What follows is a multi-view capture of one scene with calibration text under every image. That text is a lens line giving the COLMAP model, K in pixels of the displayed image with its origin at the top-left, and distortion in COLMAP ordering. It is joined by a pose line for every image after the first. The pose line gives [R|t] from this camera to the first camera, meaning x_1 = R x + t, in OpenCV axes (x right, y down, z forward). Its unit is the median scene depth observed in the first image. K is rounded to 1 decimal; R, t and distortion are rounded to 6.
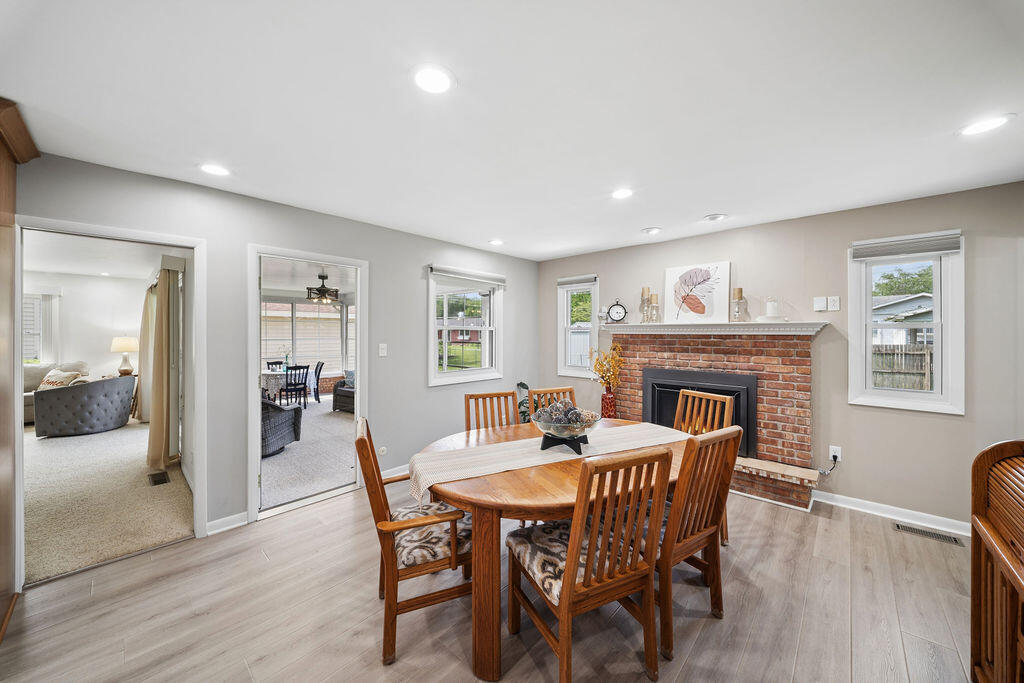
lens RADIAL K [[363.6, 0, 512.3], [0, 363.6, 331.6], [0, 0, 1]] dist [0.018980, -0.009446]
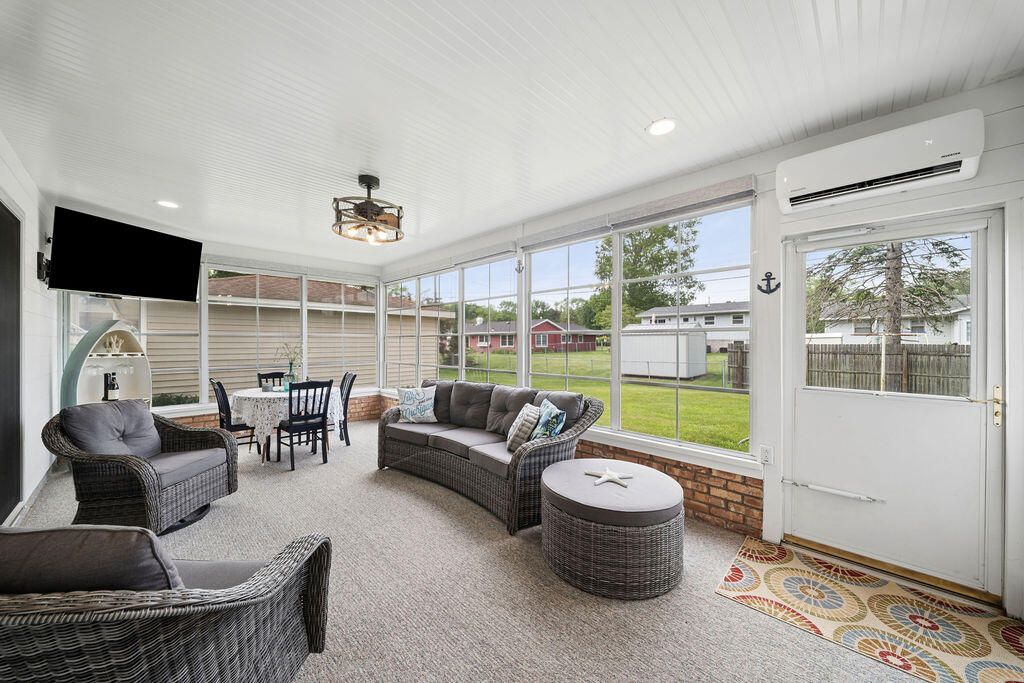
lens RADIAL K [[360.1, 0, 512.3], [0, 360.1, 335.0], [0, 0, 1]] dist [0.000035, -0.000086]
pose [[0.999685, -0.002240, -0.024991, -0.317049], [0.001942, 0.999927, -0.011939, 0.037604], [0.025016, 0.011887, 0.999616, 0.544177]]
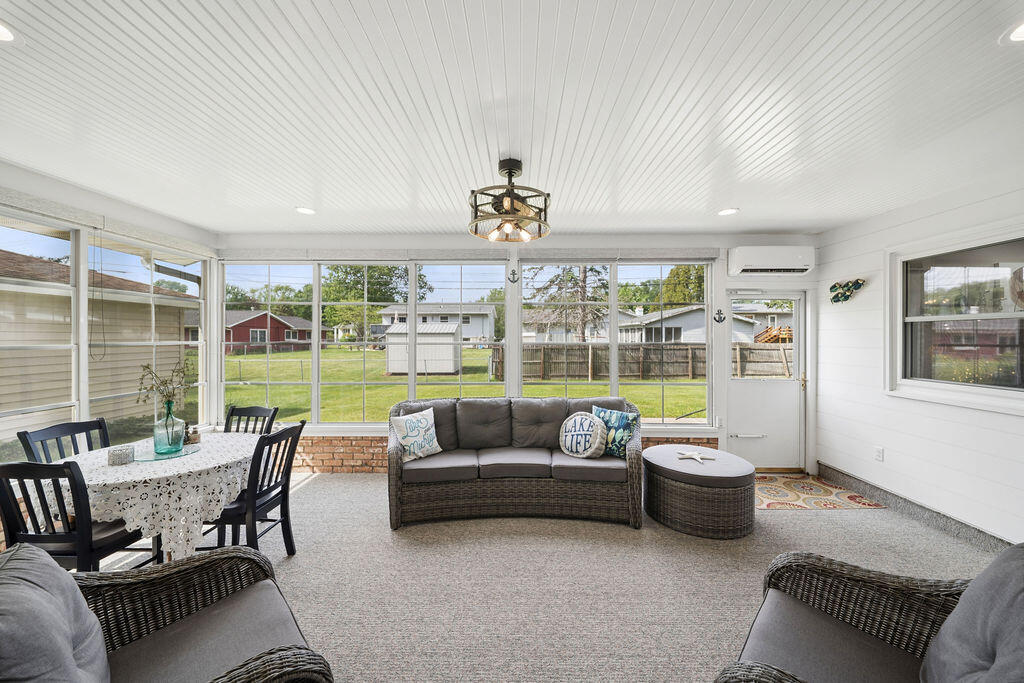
lens RADIAL K [[363.6, 0, 512.3], [0, 363.6, 331.6], [0, 0, 1]] dist [0.018980, -0.009446]
pose [[0.742116, 0.007724, 0.670227, -0.718081], [-0.002994, 0.999962, -0.008209, 0.012745], [-0.670264, 0.004085, 0.742111, 0.694875]]
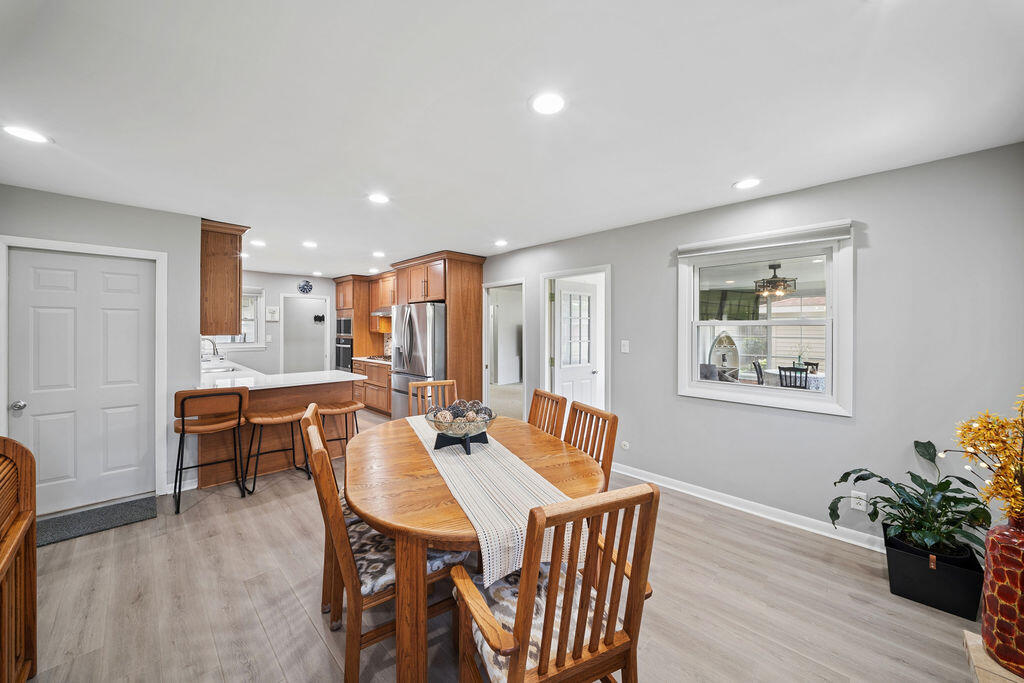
lens RADIAL K [[363.6, 0, 512.3], [0, 363.6, 331.6], [0, 0, 1]] dist [0.018980, -0.009446]
pose [[-0.026751, 0.004250, -0.999633, 0.354748], [0.001949, 0.999989, 0.004200, 0.001466], [0.999640, -0.001836, -0.026759, 0.372924]]
